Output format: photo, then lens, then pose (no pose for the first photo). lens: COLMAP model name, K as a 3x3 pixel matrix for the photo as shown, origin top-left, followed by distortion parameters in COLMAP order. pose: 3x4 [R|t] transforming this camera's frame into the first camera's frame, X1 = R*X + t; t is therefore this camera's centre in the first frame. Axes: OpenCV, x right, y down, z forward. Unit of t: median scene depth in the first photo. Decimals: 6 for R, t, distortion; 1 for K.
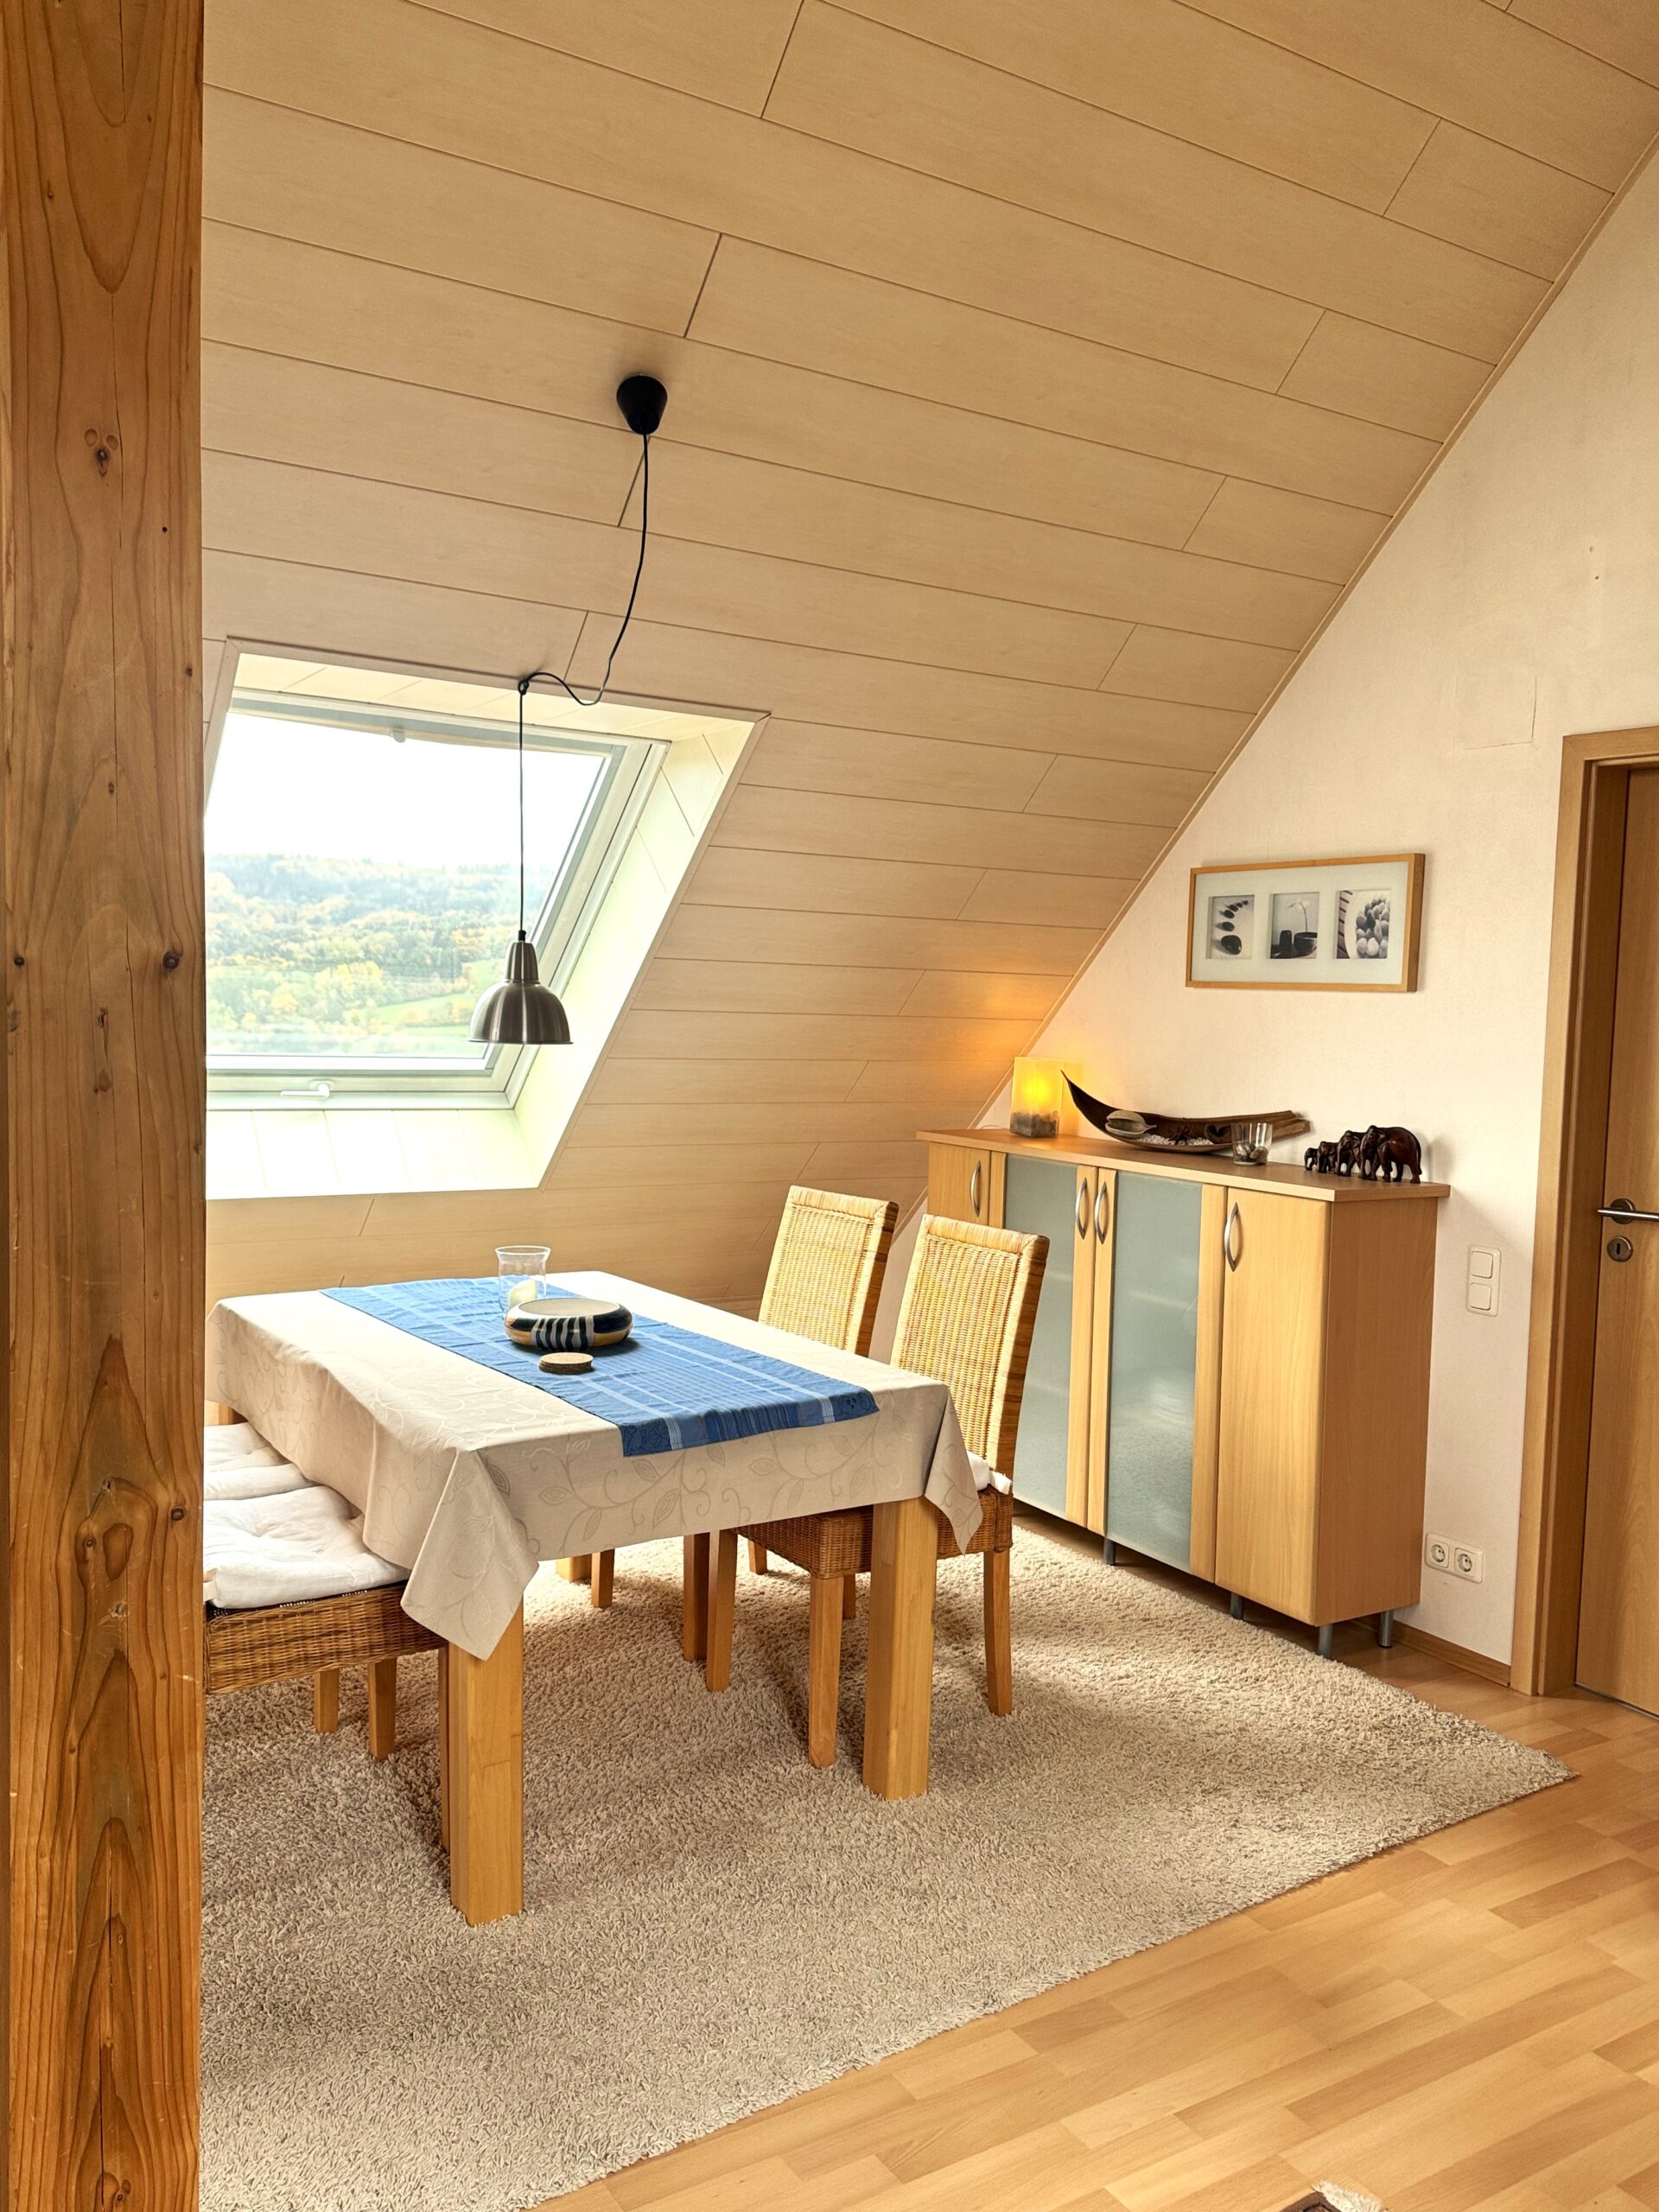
lens RADIAL K [[1725.9, 0, 828.2], [0, 1725.9, 1103.9], [0, 0, 1]] dist [0.004324, 0.002032]
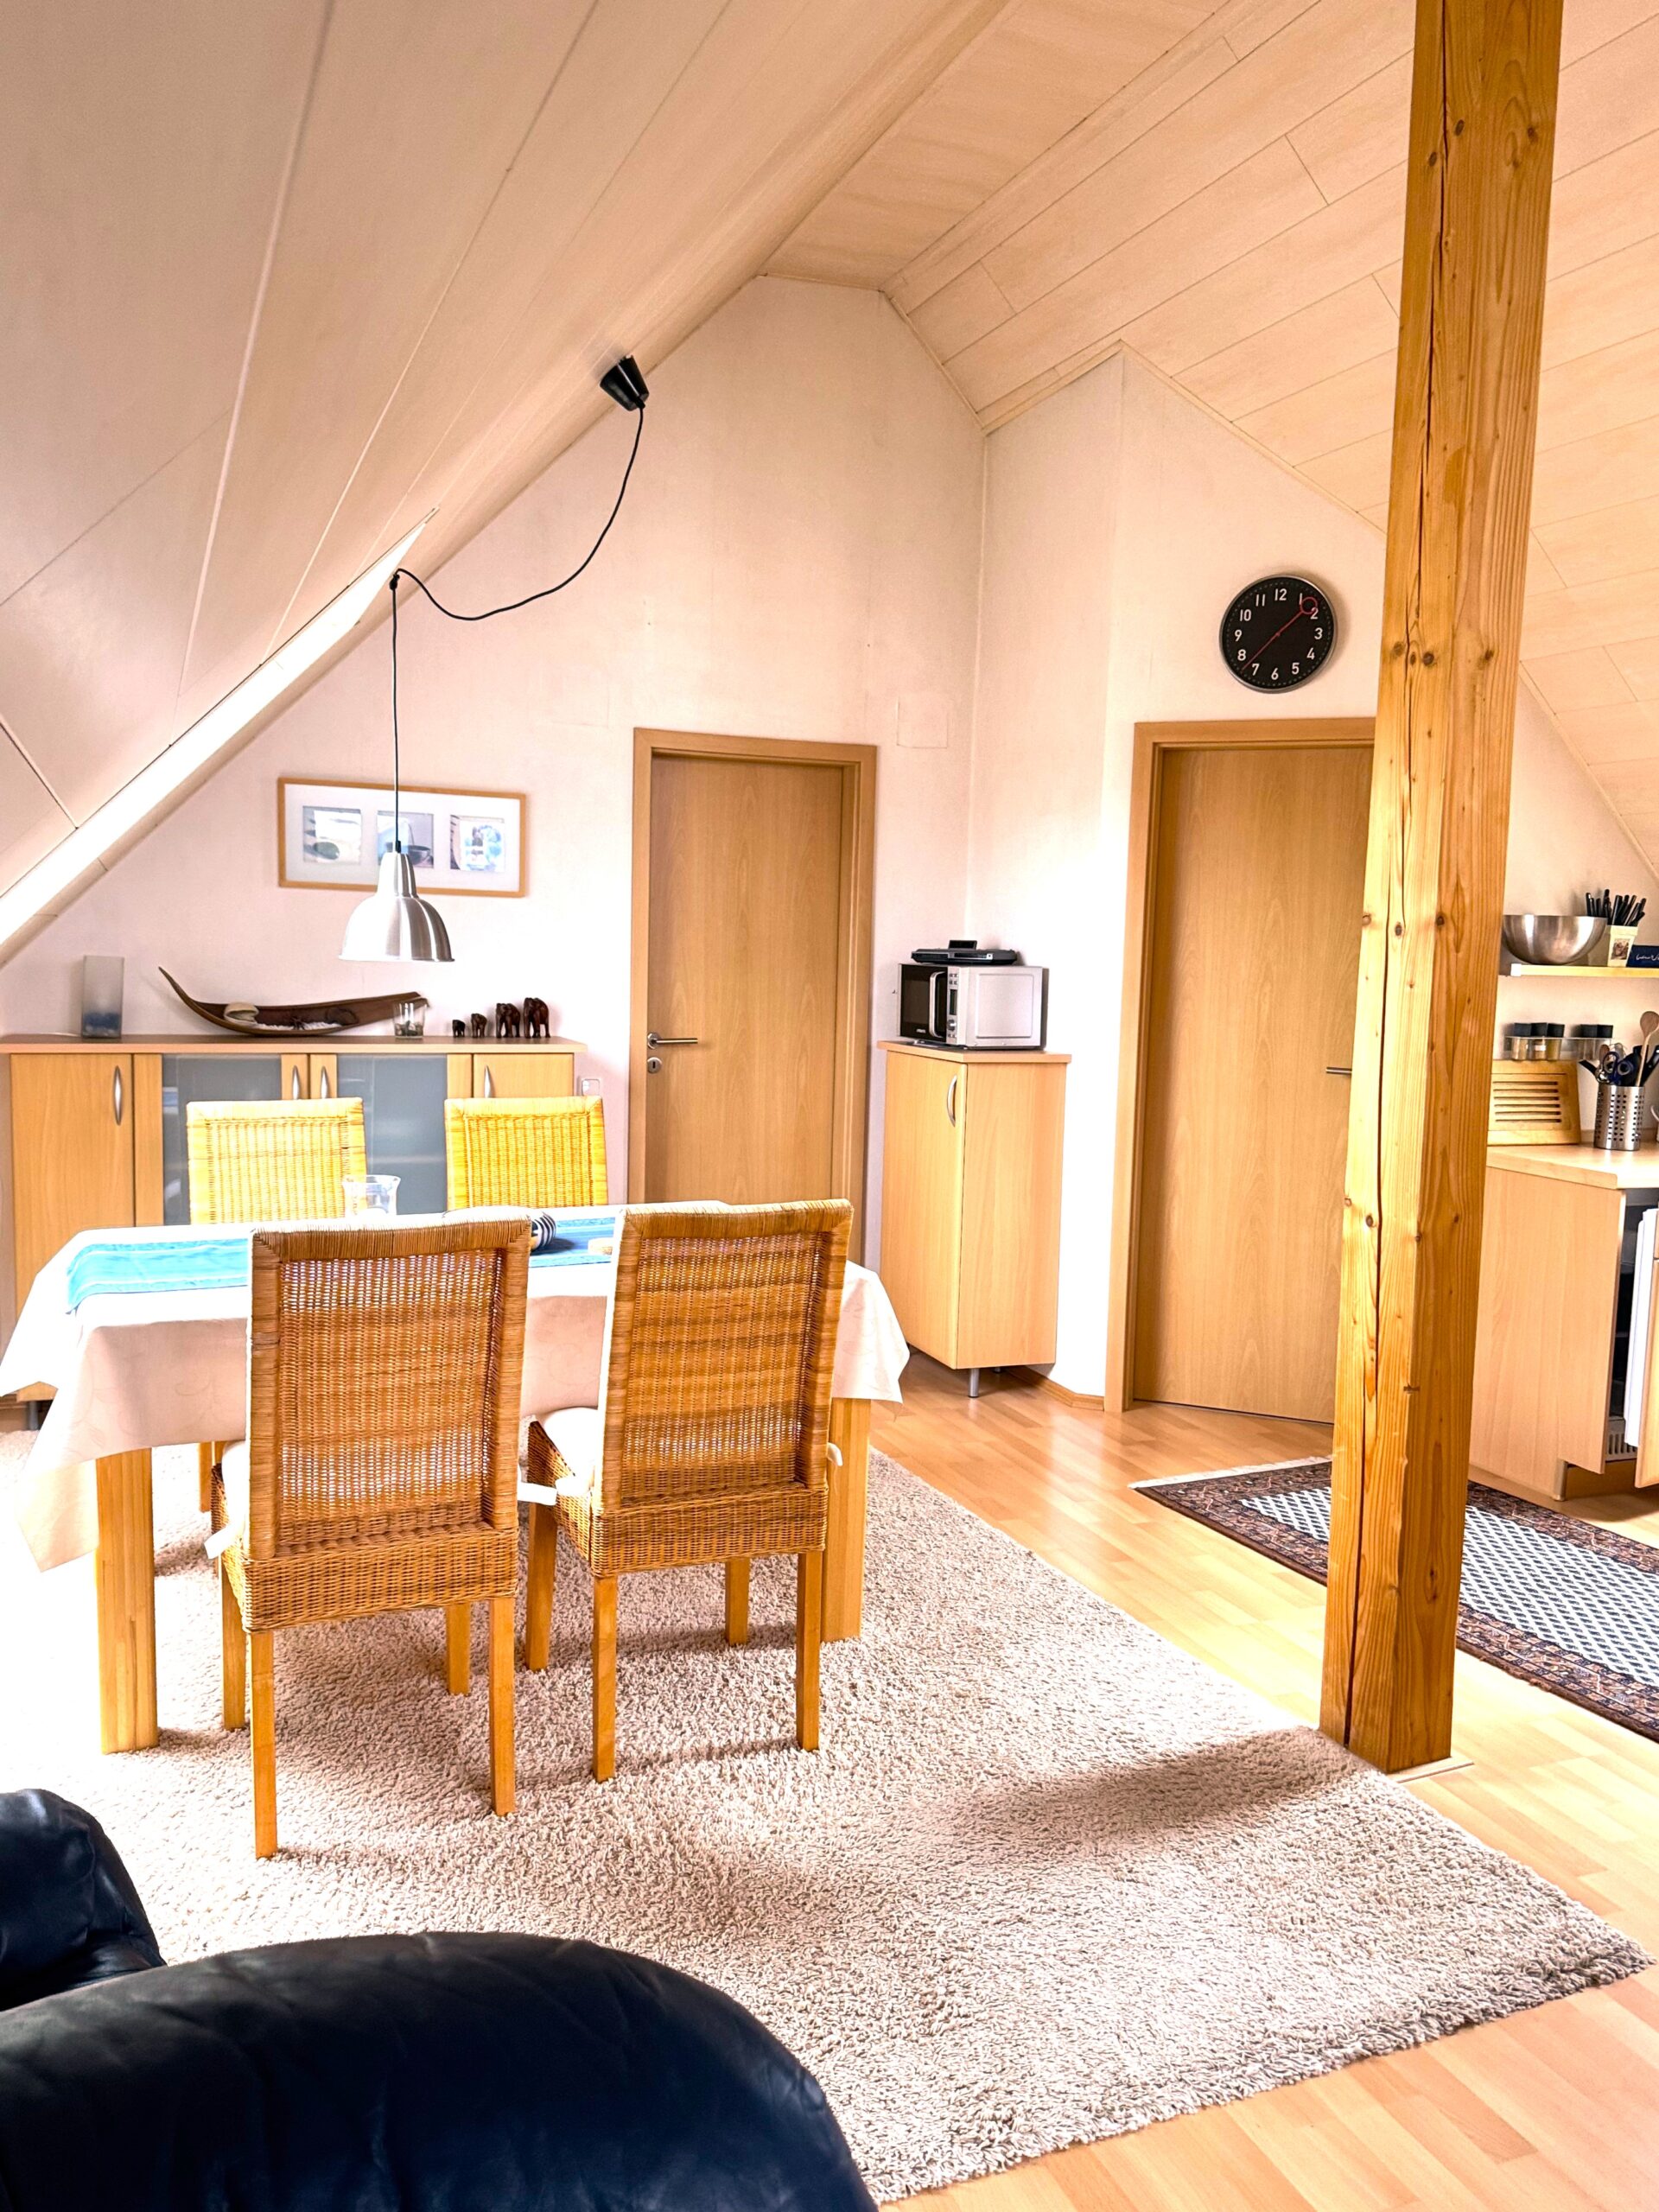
lens RADIAL K [[1725.9, 0, 829.3], [0, 1725.9, 1109.0], [0, 0, 1]] dist [0.004324, 0.002032]
pose [[0.168129, -0.119561, 0.978487, -0.938071], [0.042052, 0.992584, 0.114058, -0.043302], [-0.984868, 0.021971, 0.171910, 0.521134]]
